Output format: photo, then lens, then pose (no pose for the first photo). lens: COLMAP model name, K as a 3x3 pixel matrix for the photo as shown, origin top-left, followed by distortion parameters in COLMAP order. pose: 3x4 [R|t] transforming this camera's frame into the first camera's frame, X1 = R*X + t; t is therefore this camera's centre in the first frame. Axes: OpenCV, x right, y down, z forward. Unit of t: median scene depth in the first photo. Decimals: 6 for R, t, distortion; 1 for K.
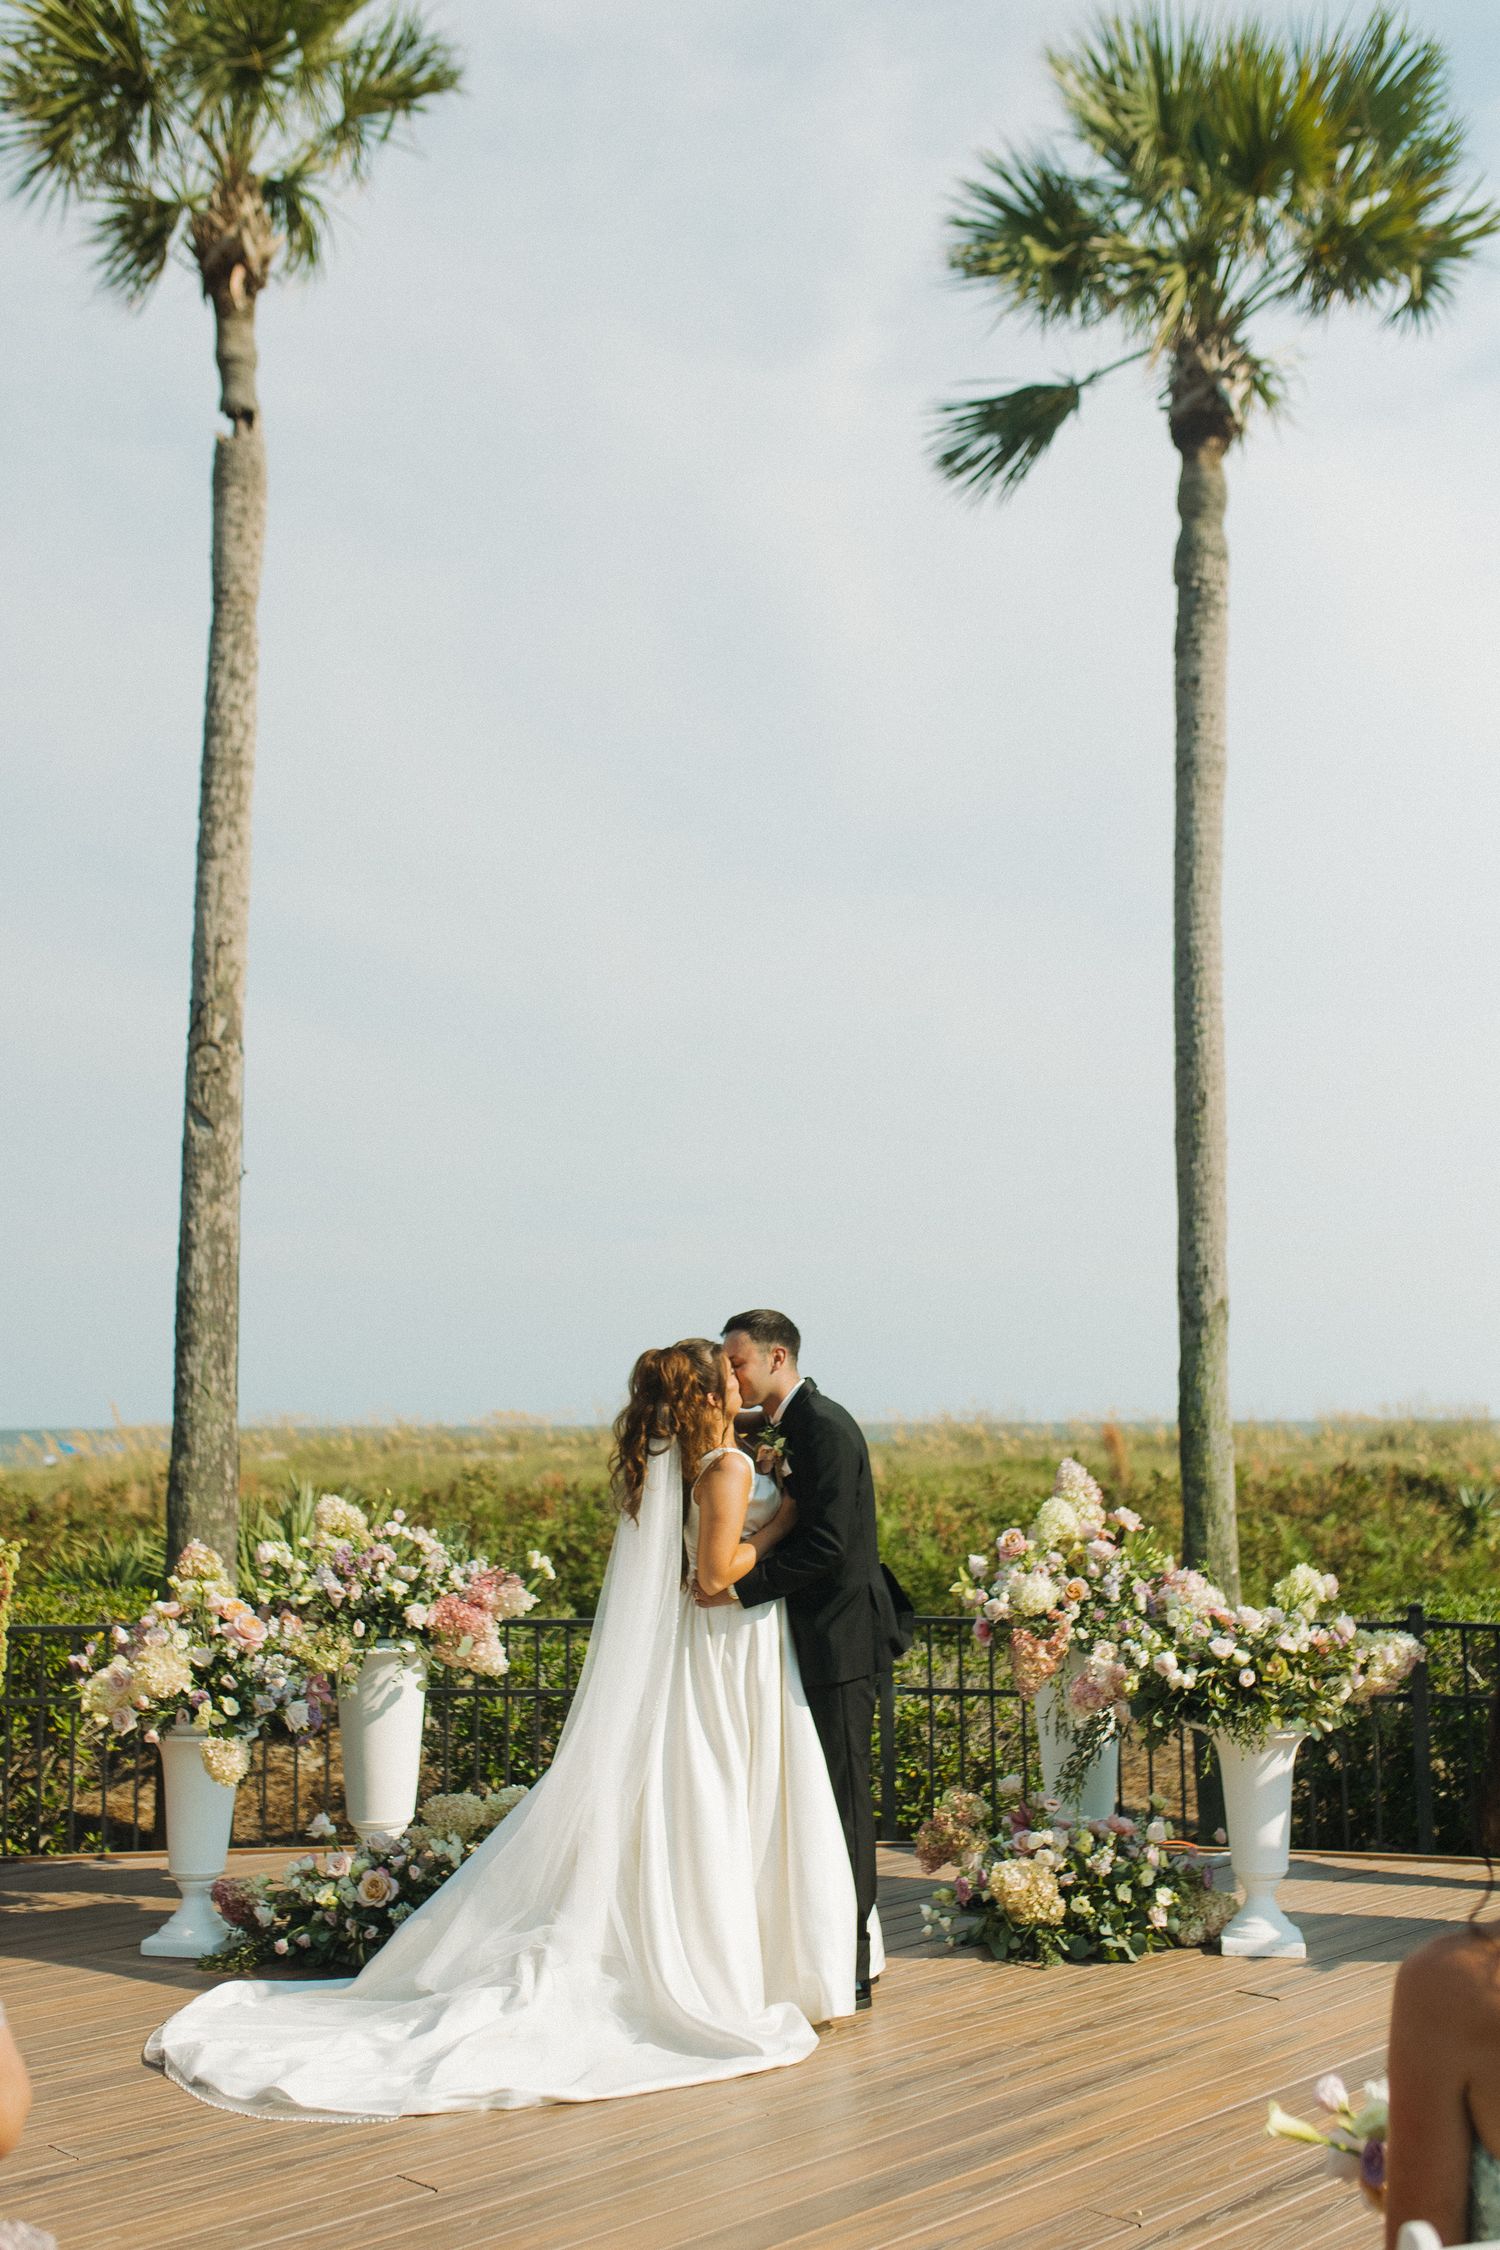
lens RADIAL K [[2327.7, 0, 750.0], [0, 2327.7, 1125.0], [0, 0, 1]] dist [0.011412, -0.019055]
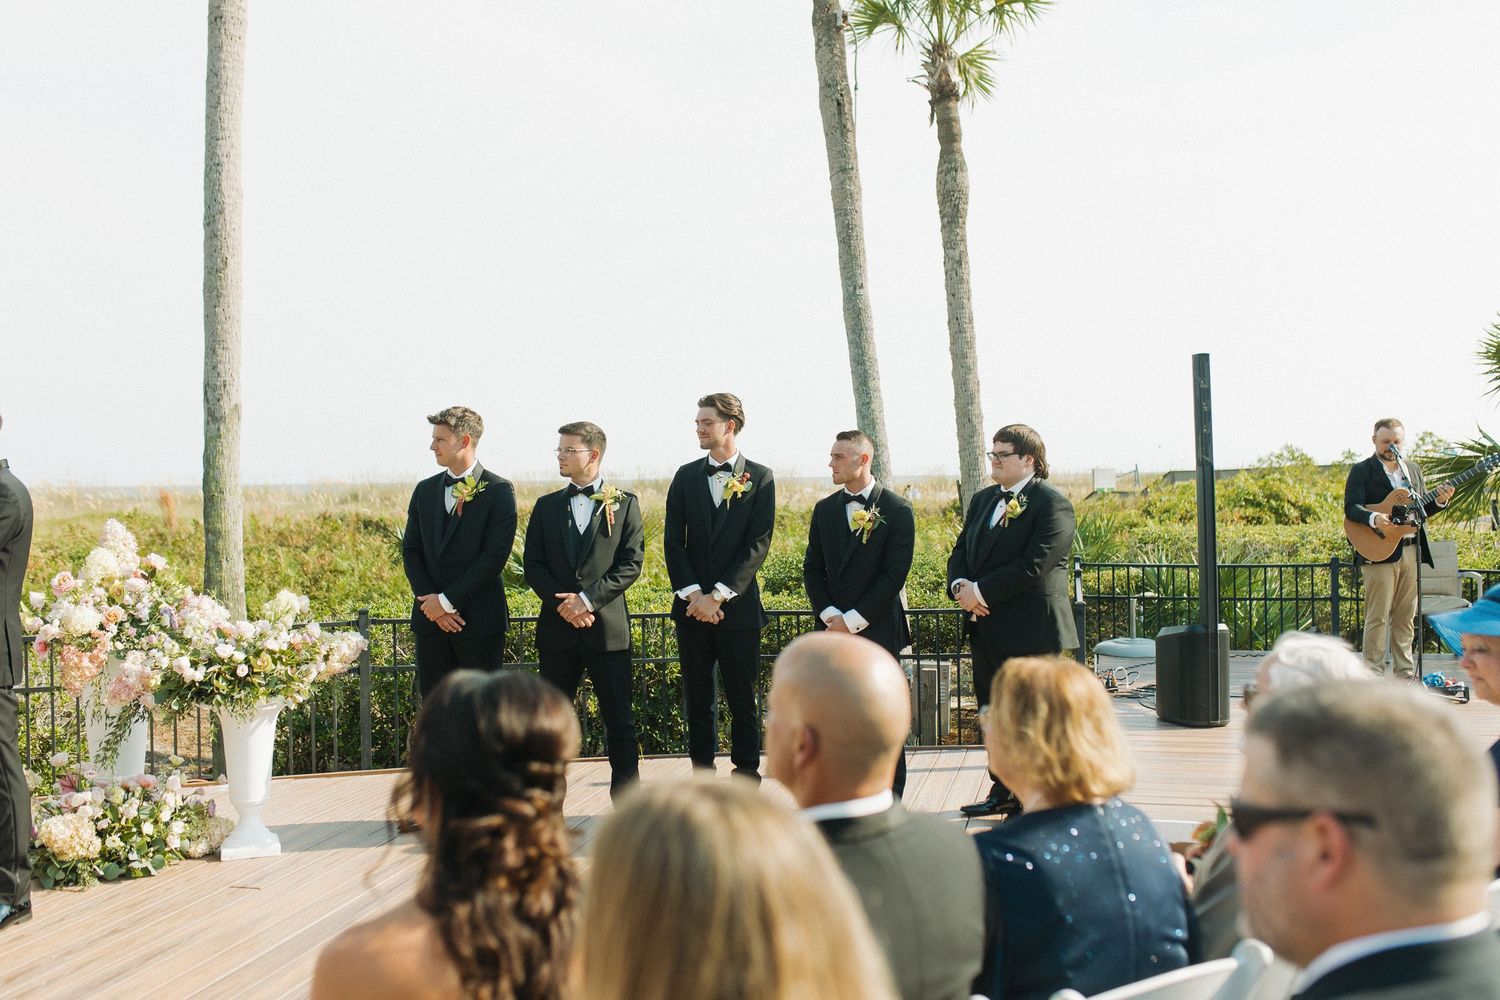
lens RADIAL K [[1462.4, 0, 750.0], [0, 1462.4, 500.0], [0, 0, 1]] dist [-0.011839, -0.001695]
pose [[0.863128, -0.010257, 0.504881, 0.030916], [-0.058980, 0.990904, 0.120960, 0.008282], [-0.501529, -0.134182, 0.854671, 0.094807]]
